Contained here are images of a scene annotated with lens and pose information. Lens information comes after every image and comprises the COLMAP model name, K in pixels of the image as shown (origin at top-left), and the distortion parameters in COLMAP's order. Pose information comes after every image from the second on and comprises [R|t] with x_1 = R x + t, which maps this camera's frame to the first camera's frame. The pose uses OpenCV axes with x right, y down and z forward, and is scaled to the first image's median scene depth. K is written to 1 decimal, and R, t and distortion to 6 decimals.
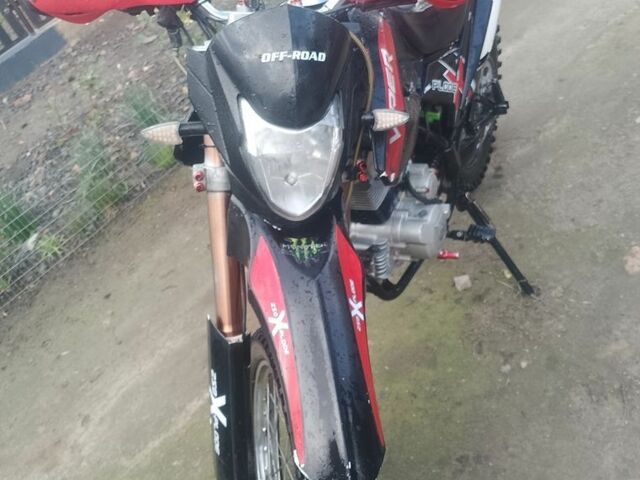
lens RADIAL K [[639.3, 0, 320.0], [0, 639.3, 240.0], [0, 0, 1]] dist [0.085015, -0.158320]
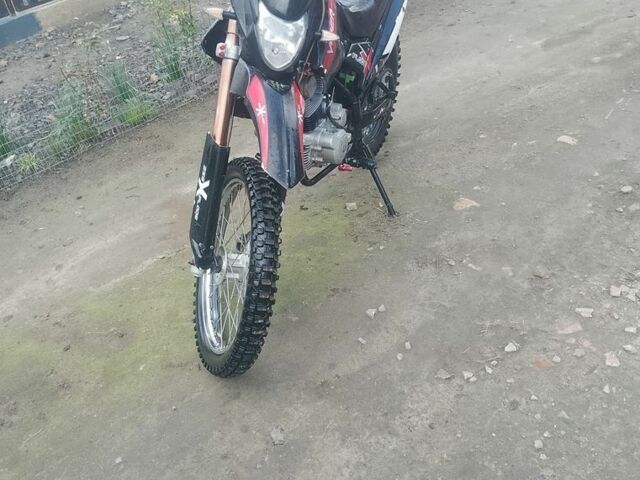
lens RADIAL K [[639.3, 0, 320.0], [0, 639.3, 240.0], [0, 0, 1]] dist [0.085015, -0.158320]
pose [[0.974283, 0.172746, 0.144676, -0.049665], [-0.155272, 0.979996, -0.124493, 0.349003], [-0.163288, 0.098827, 0.981616, -0.442065]]
